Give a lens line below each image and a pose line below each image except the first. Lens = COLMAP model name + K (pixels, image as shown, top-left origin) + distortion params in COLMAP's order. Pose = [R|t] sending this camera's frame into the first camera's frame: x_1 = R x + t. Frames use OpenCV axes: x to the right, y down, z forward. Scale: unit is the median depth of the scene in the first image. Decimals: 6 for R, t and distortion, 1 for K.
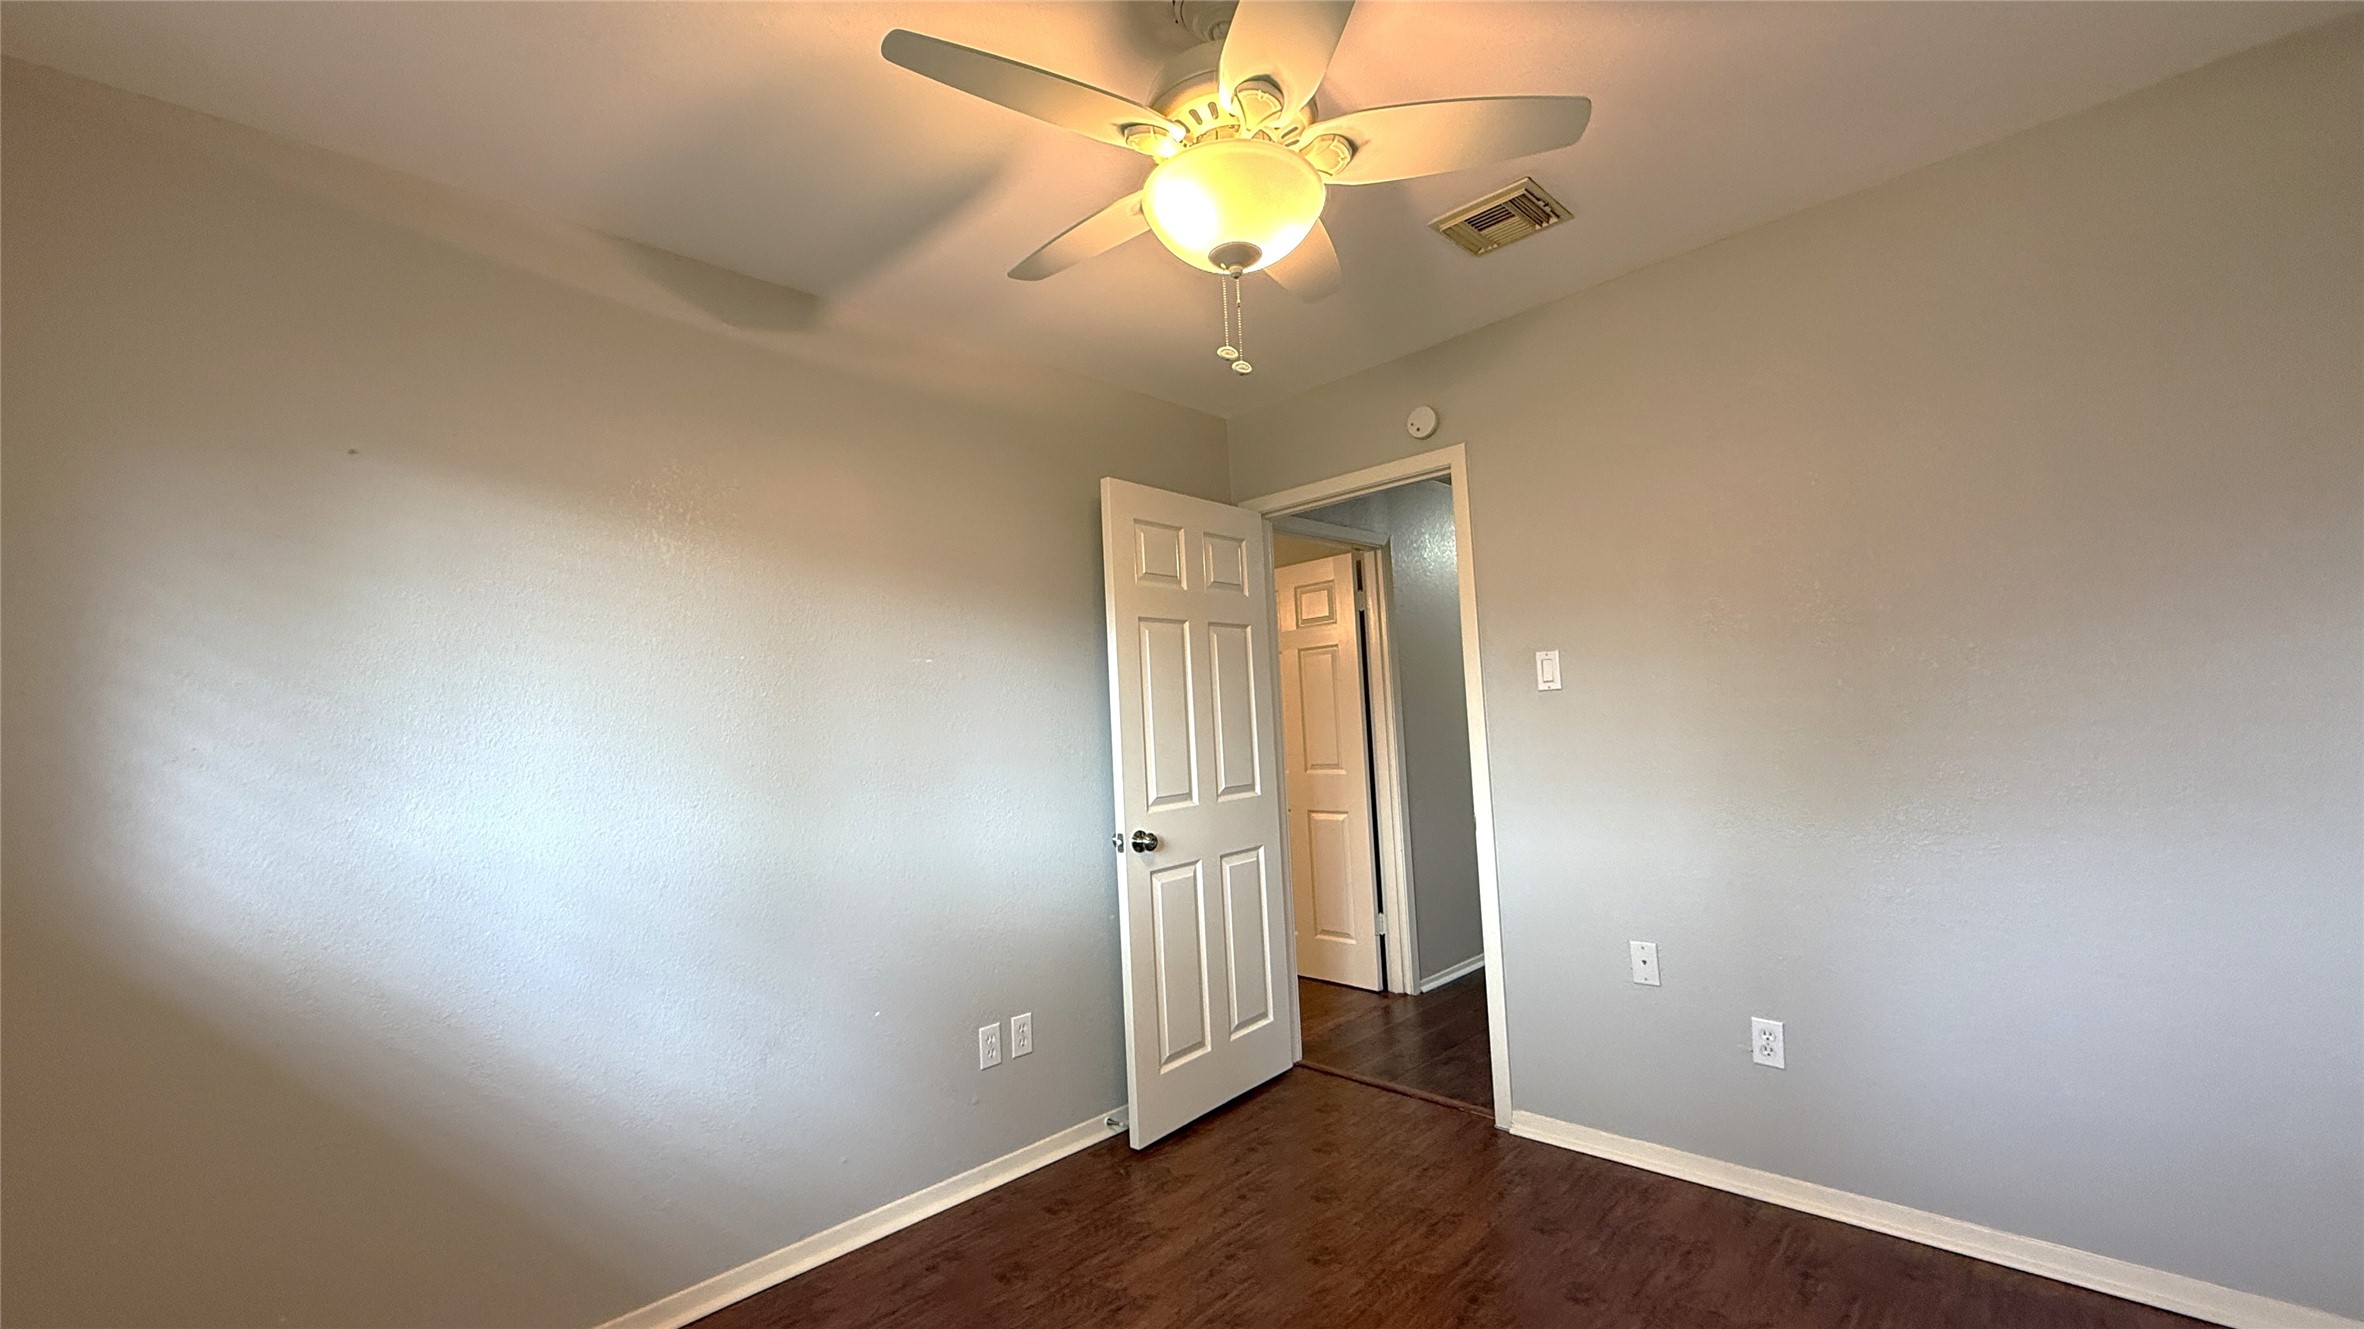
lens RADIAL K [[952.3, 0, 1176.8], [0, 952.3, 662.9], [0, 0, 1]] dist [0.001040, 0.000251]
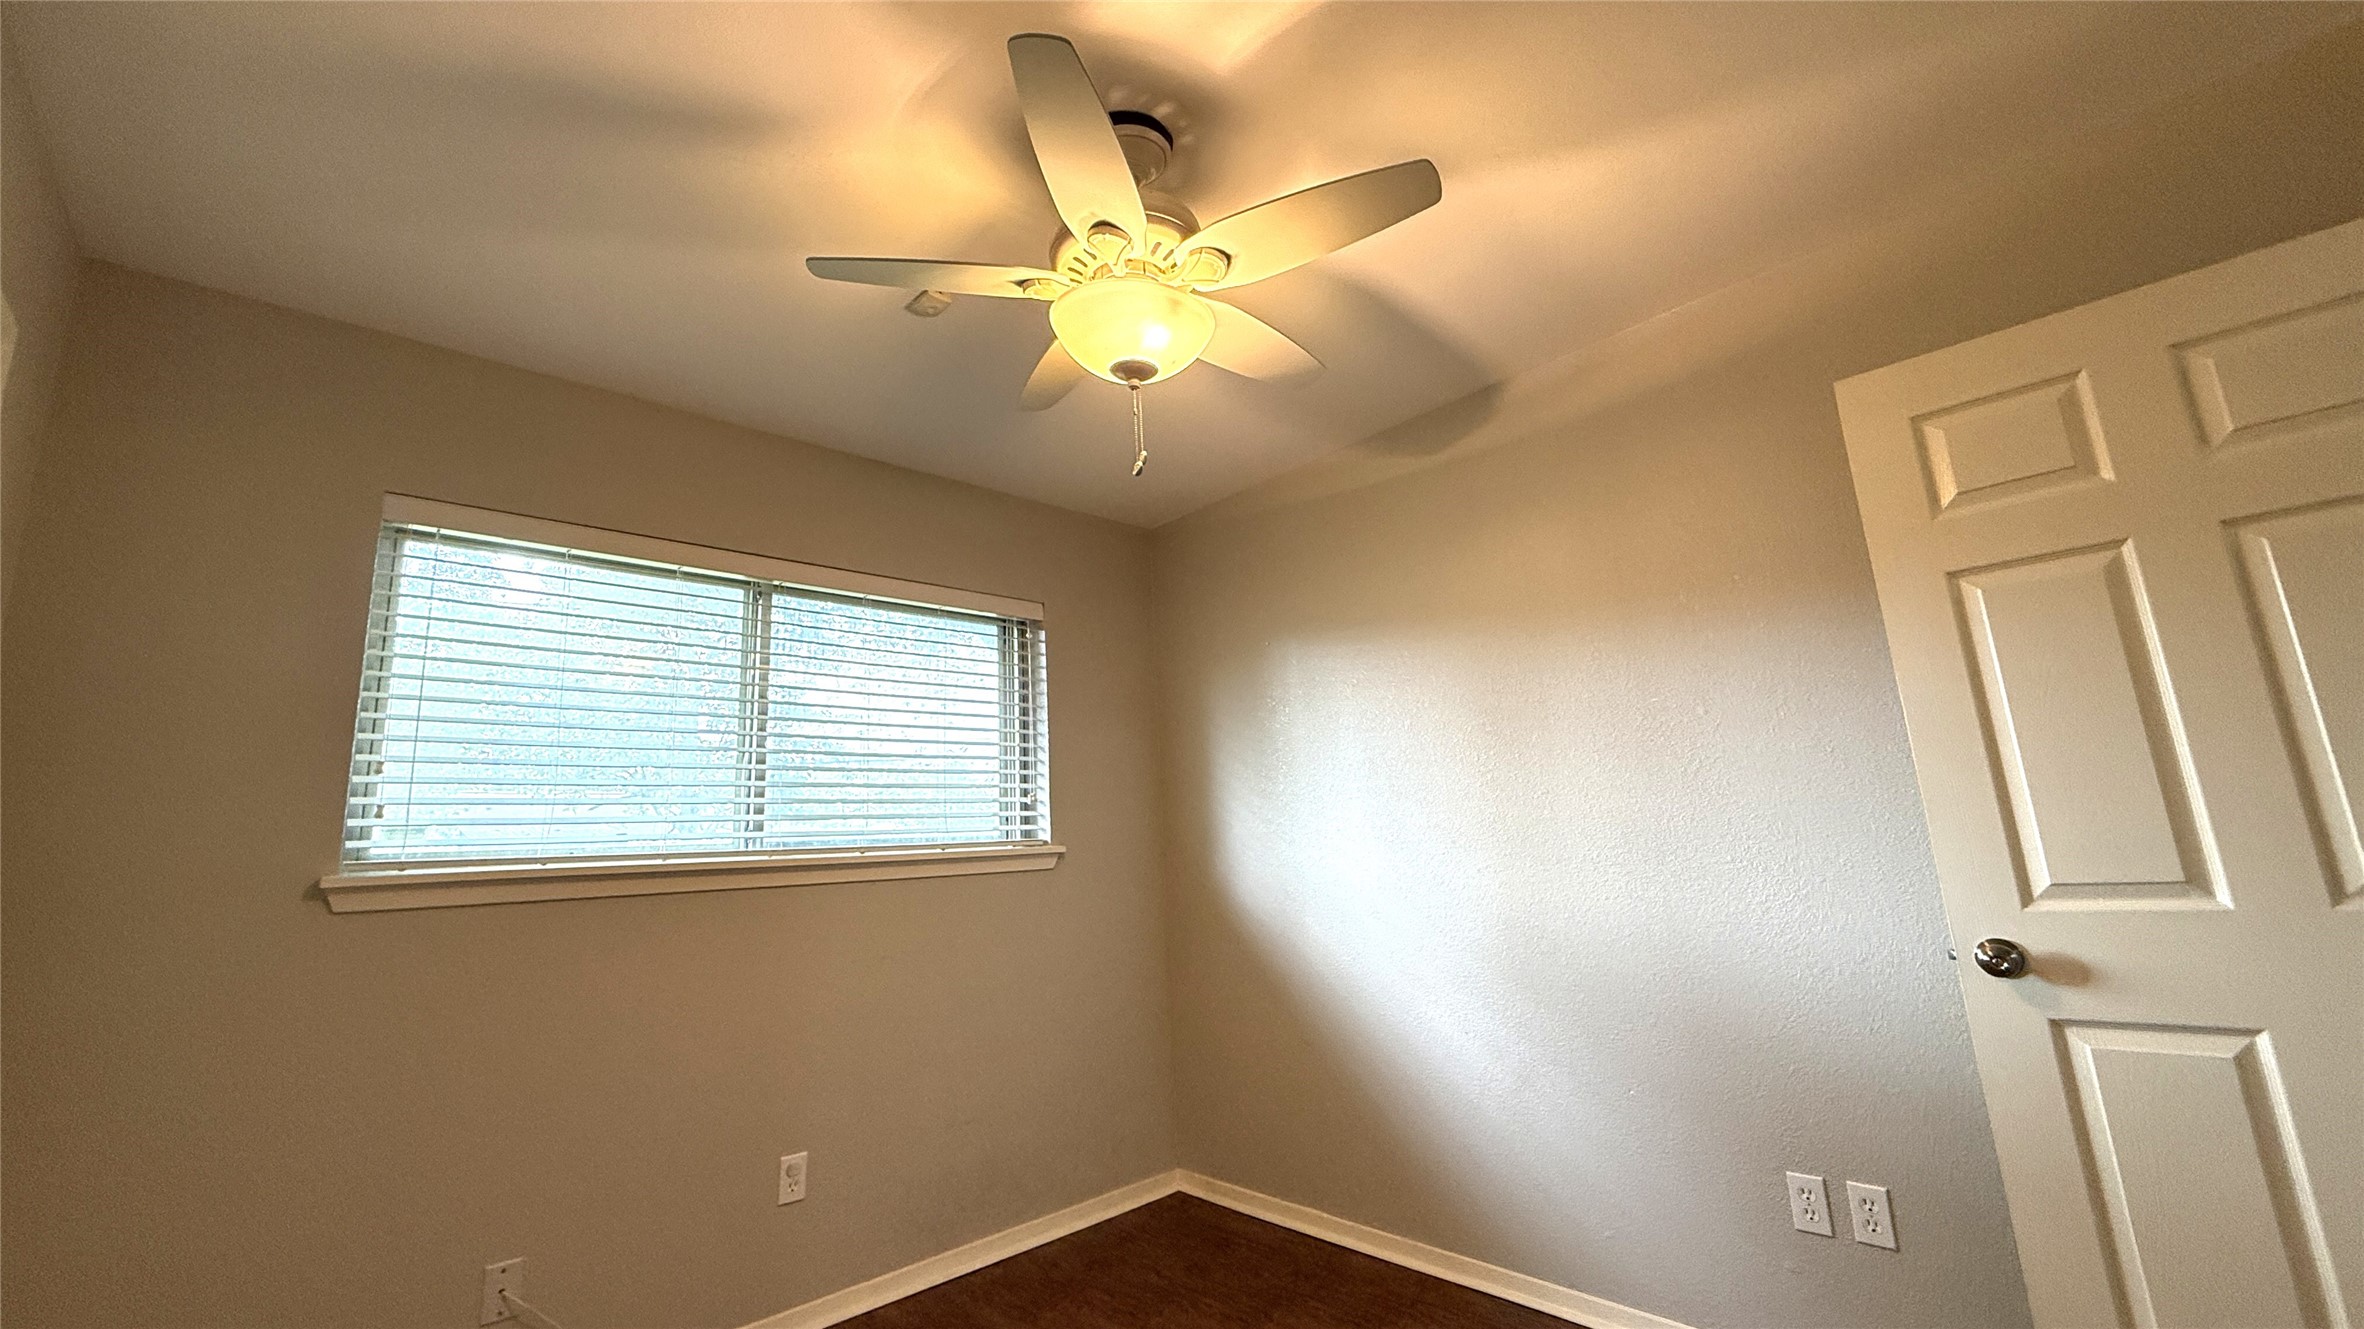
lens RADIAL K [[966.5, 0, 1242.0], [0, 966.5, 641.4], [0, 0, 1]] dist [-0.000040, 0.000046]
pose [[-0.008948, -0.156403, -0.987653, 0.524434], [0.128323, 0.979346, -0.156250, 0.030160], [0.991692, -0.128136, 0.011306, 0.519156]]
